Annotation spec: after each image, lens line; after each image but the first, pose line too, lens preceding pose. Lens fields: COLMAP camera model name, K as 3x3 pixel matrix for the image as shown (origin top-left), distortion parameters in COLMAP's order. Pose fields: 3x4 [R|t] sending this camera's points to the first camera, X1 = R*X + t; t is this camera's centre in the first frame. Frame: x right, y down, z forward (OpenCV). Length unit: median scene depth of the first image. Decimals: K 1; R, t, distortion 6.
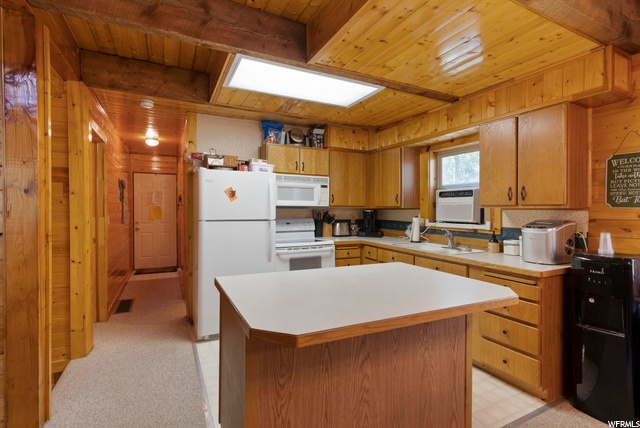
lens RADIAL K [[312.6, 0, 322.0], [0, 312.6, 209.4], [0, 0, 1]] dist [0.004463, -0.000012]
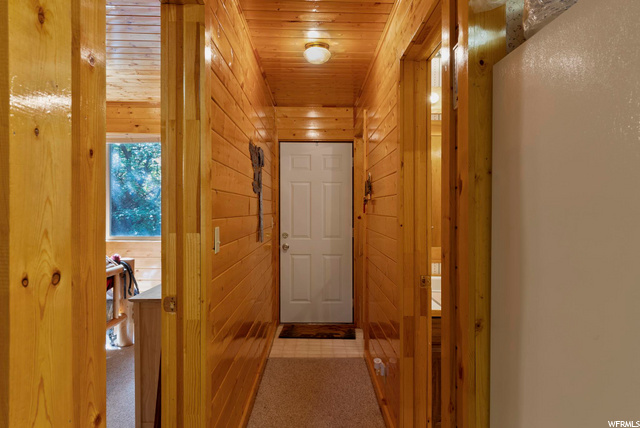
lens RADIAL K [[448.1, 0, 321.1], [0, 448.1, 212.8], [0, 0, 1]] dist [-0.000558, 0.000191]
pose [[0.900046, 0.005218, -0.435763, -0.221310], [-0.004109, 0.999985, 0.003488, 0.001314], [0.435775, -0.001349, 0.900055, 0.370493]]
